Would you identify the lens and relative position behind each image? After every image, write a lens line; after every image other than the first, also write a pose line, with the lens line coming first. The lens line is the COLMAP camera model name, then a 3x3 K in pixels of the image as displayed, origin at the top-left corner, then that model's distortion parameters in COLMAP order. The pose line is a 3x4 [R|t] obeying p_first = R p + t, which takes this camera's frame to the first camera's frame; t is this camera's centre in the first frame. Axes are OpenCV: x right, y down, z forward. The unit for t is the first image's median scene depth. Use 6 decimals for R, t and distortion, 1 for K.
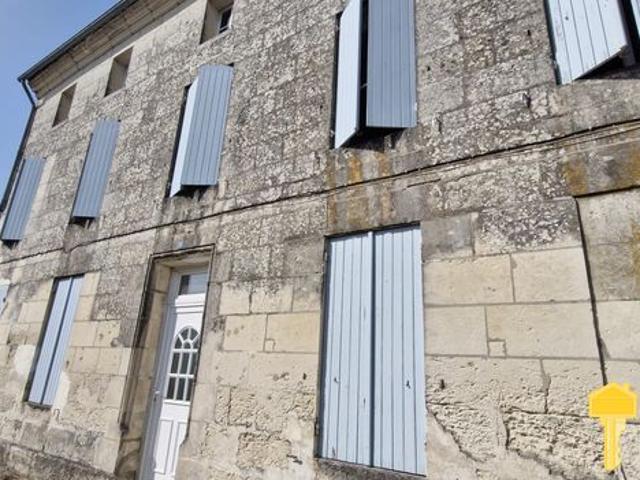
lens RADIAL K [[385.7, 0, 321.2], [0, 385.7, 245.8], [0, 0, 1]] dist [-0.001476, 0.000349]
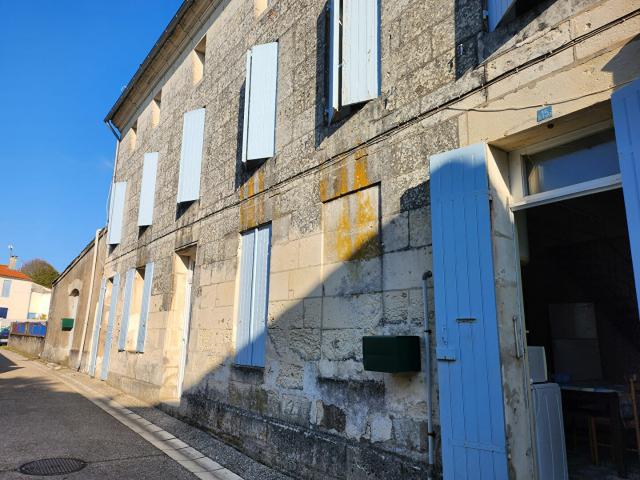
lens RADIAL K [[443.8, 0, 319.0], [0, 443.8, 236.2], [0, 0, 1]] dist [0.041234, -0.000719]
pose [[0.934949, -0.107593, -0.338074, 1.056563], [0.133826, 0.989466, 0.055198, -0.075852], [0.328574, -0.096850, 0.939499, -0.677938]]
